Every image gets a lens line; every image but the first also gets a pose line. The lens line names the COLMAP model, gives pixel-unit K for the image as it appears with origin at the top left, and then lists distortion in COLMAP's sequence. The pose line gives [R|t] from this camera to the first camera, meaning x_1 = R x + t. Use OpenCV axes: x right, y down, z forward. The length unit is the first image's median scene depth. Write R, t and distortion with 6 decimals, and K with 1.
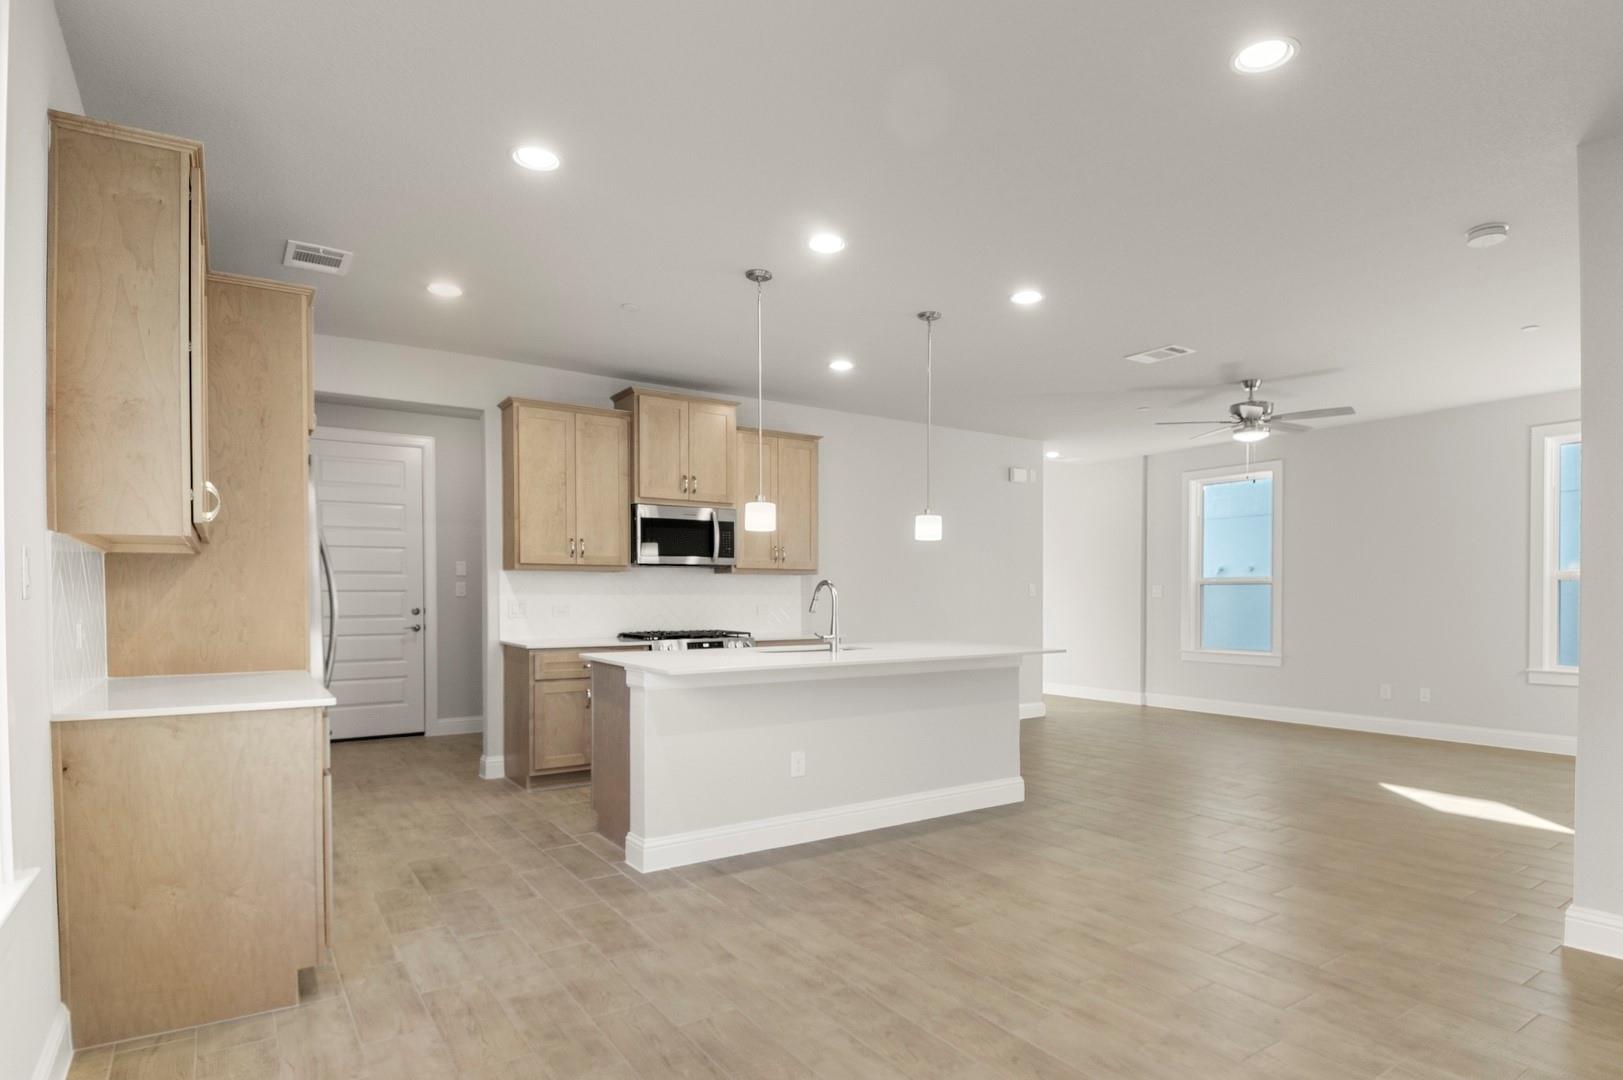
lens RADIAL K [[874.2, 0, 848.5], [0, 874.2, 606.6], [0, 0, 1]] dist [0.026668, -0.039129]
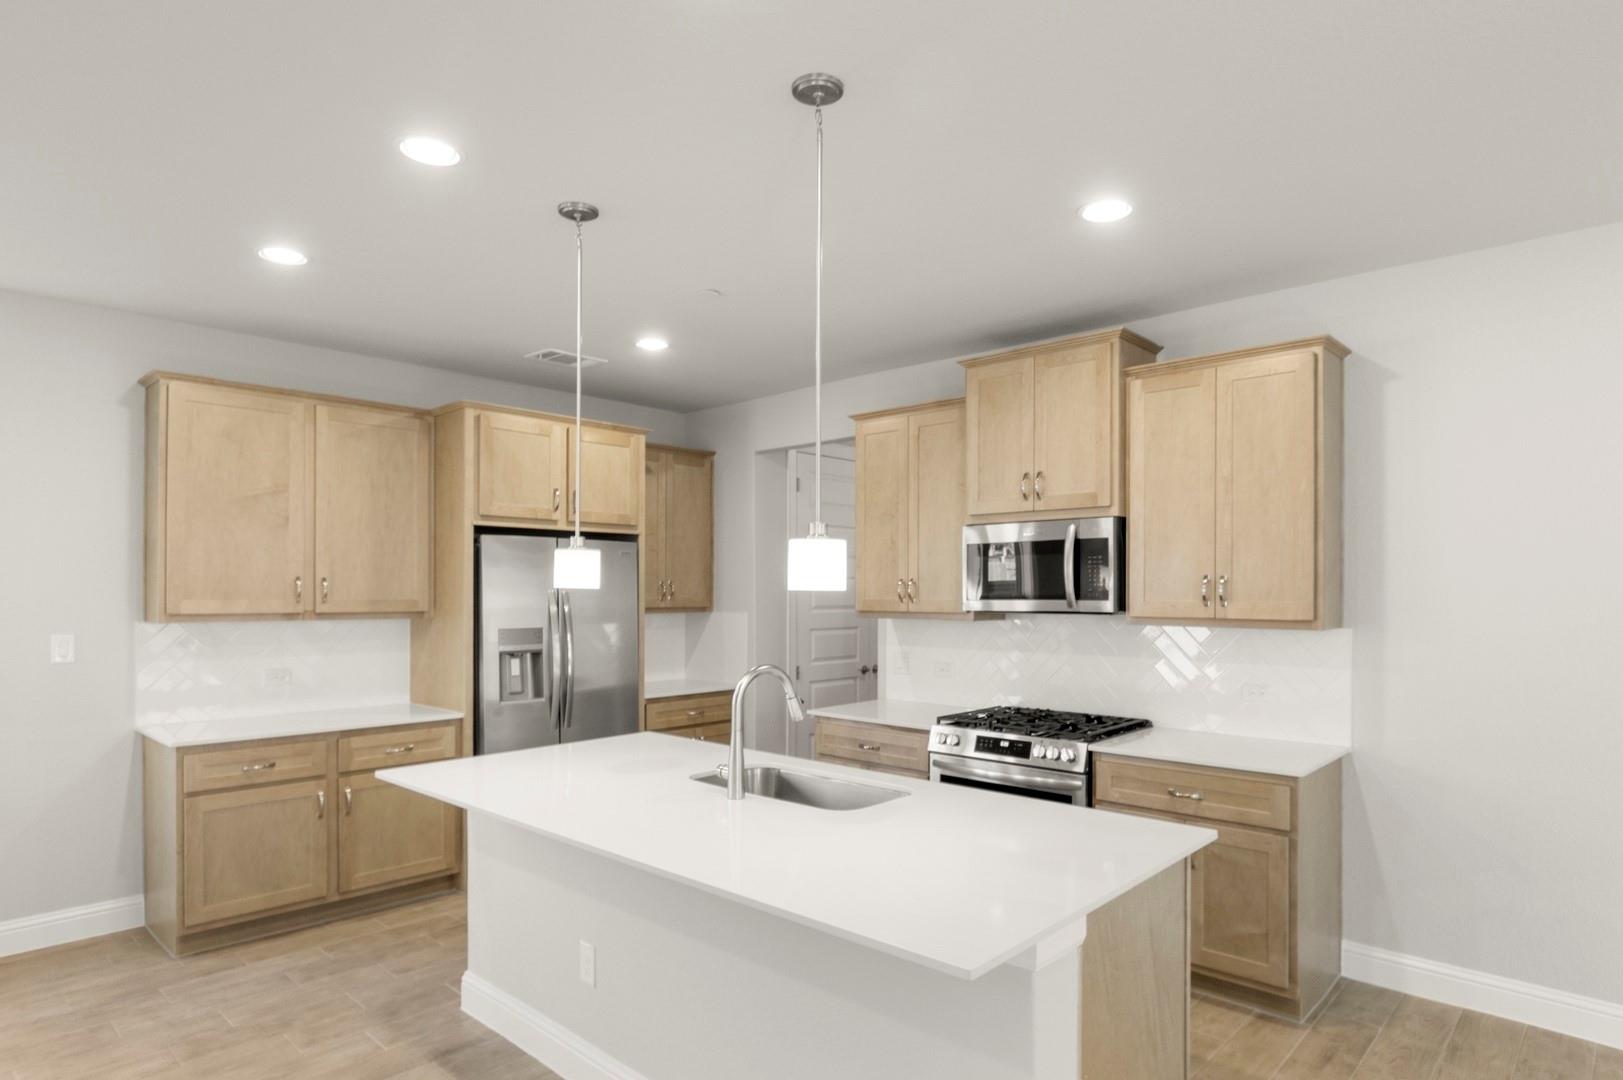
lens RADIAL K [[922.0, 0, 840.7], [0, 922.0, 587.6], [0, 0, 1]] dist [-0.001322, -0.009392]
pose [[0.220162, -0.002686, -0.975460, 0.422075], [-0.012619, 0.999905, -0.005601, -0.058039], [0.975382, 0.013543, 0.220107, 0.693240]]
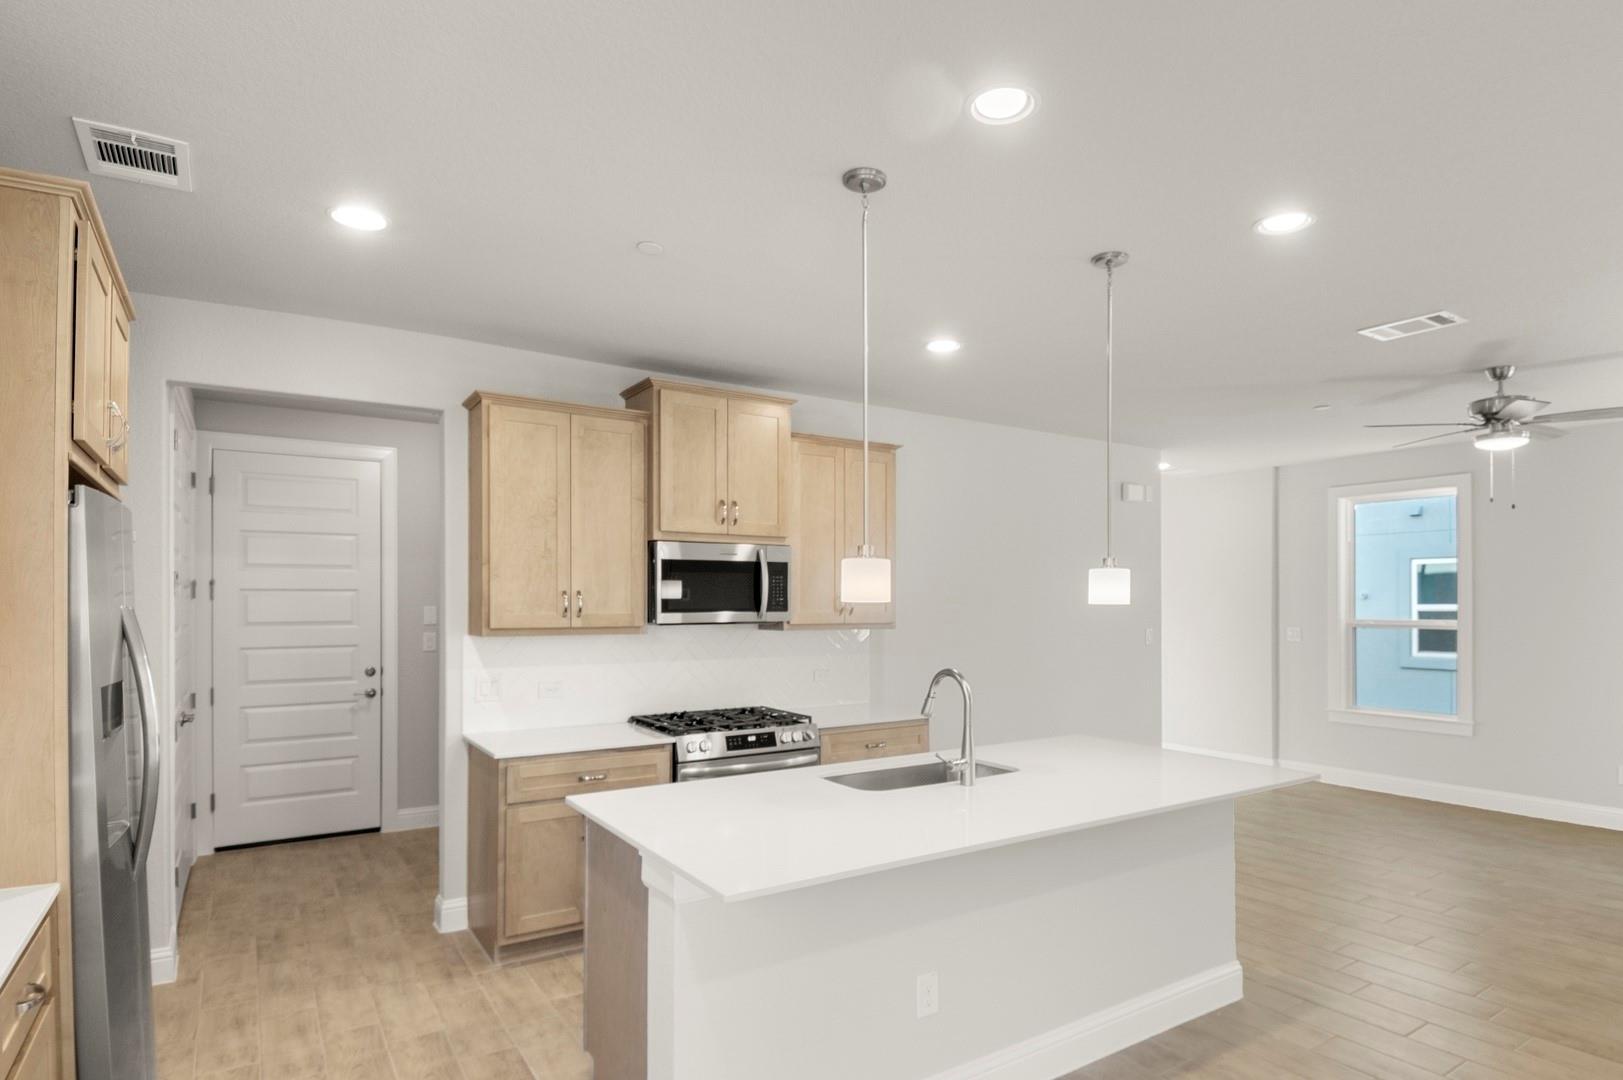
lens RADIAL K [[874.2, 0, 842.2], [0, 874.2, 598.2], [0, 0, 1]] dist [0.026668, -0.039129]
pose [[0.999762, 0.000850, -0.021810, -0.069307], [-0.001229, 0.999848, -0.017394, -0.053955], [0.021792, 0.017417, 0.999611, 0.269574]]
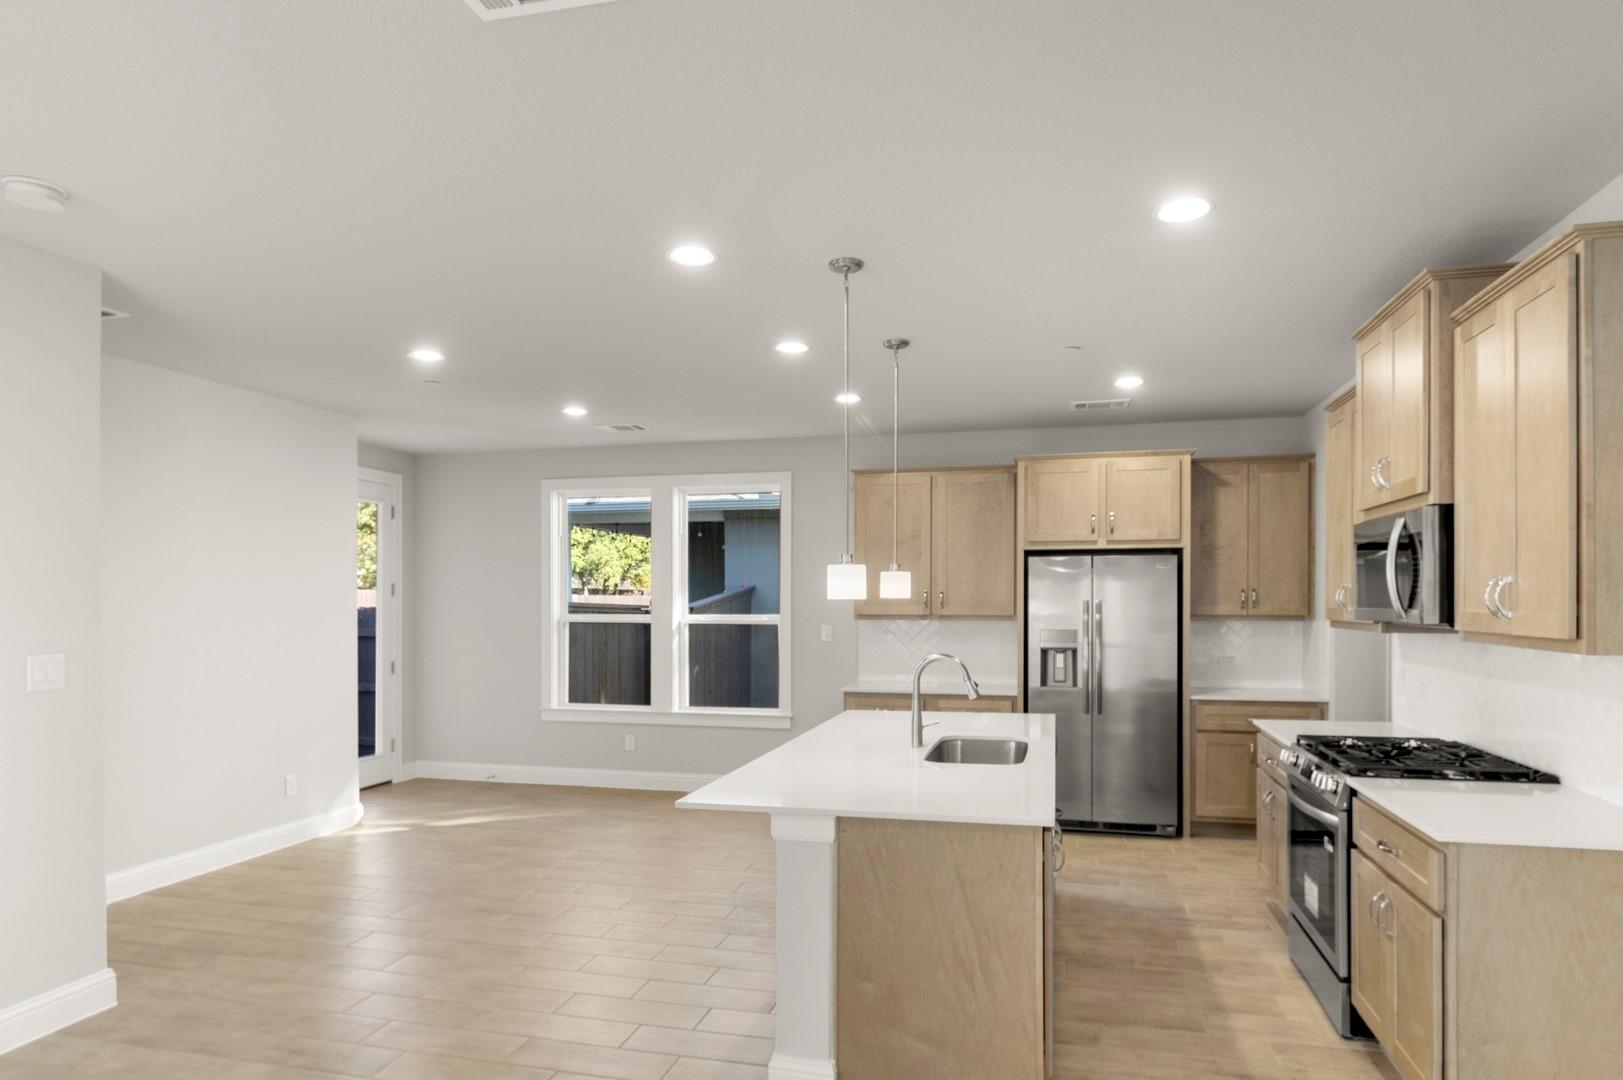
lens RADIAL K [[922.0, 0, 840.1], [0, 922.0, 604.1], [0, 0, 1]] dist [-0.001322, -0.009392]
pose [[-0.748896, 0.005761, -0.662663, 0.425525], [-0.003990, 0.999905, 0.013203, -0.063527], [0.662676, 0.012531, -0.748802, 1.159257]]
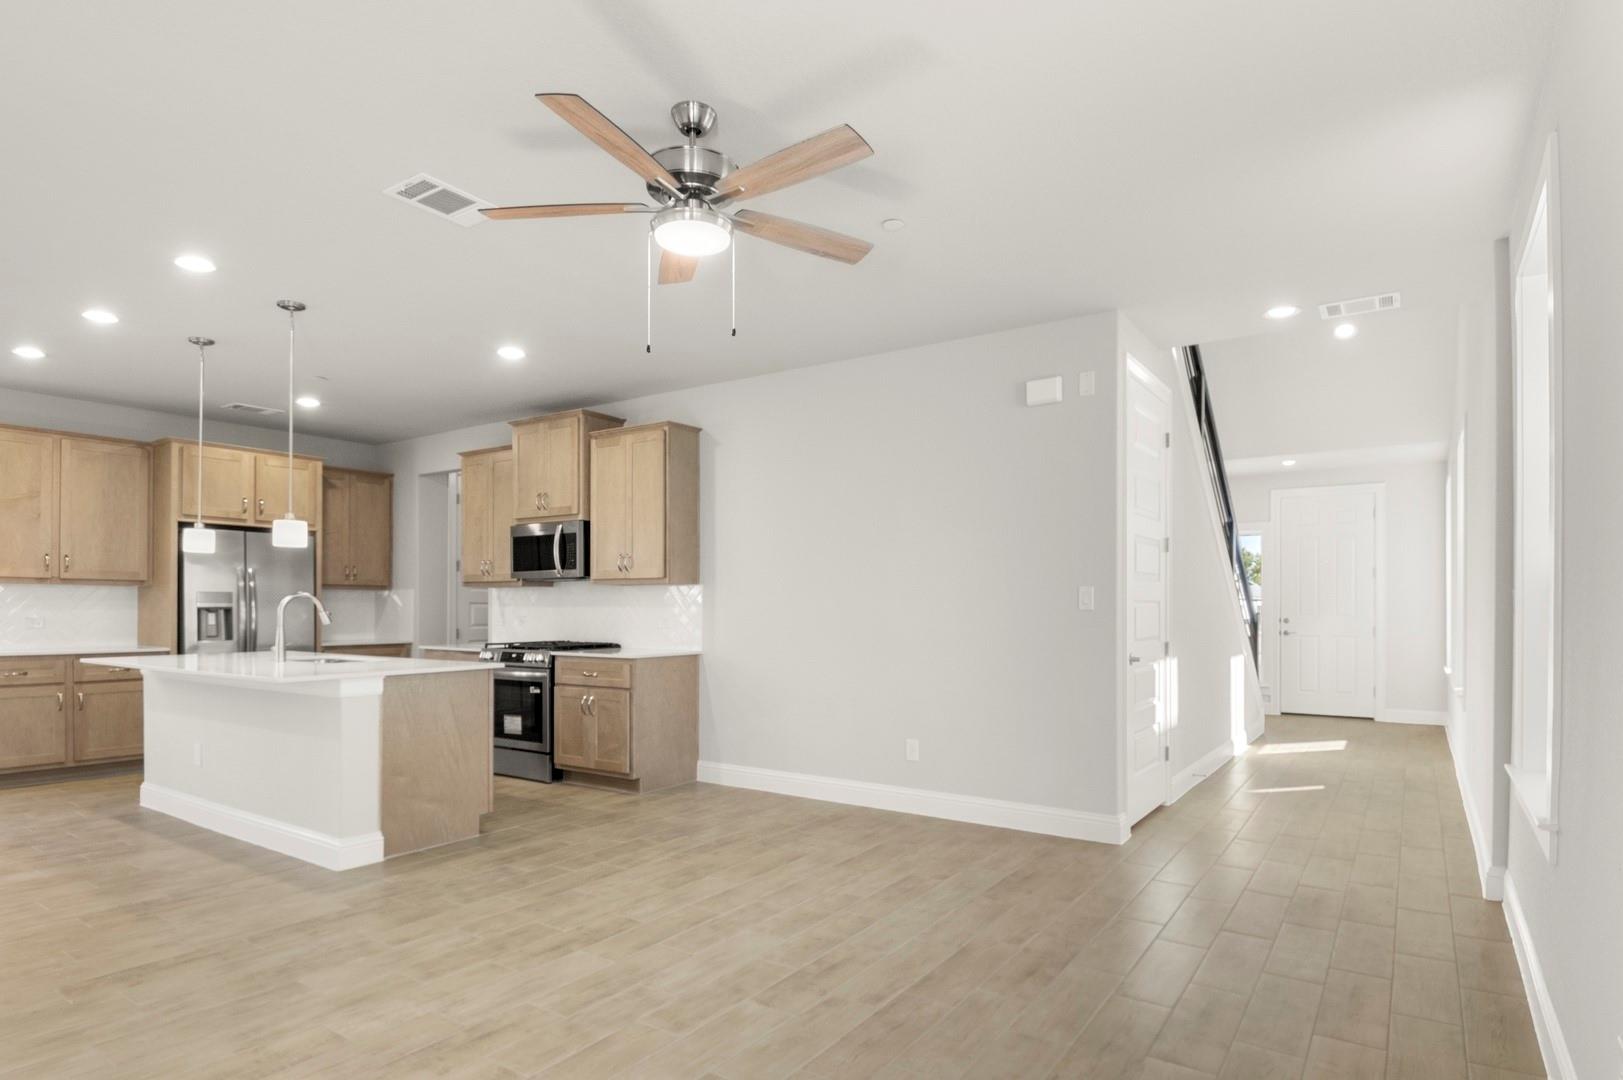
lens RADIAL K [[874.2, 0, 838.0], [0, 874.2, 604.0], [0, 0, 1]] dist [0.026668, -0.039129]
pose [[0.369143, -0.002479, -0.929369, 0.885151], [-0.012895, 0.999887, -0.007789, -0.013050], [0.929283, 0.014860, 0.369069, 0.909689]]
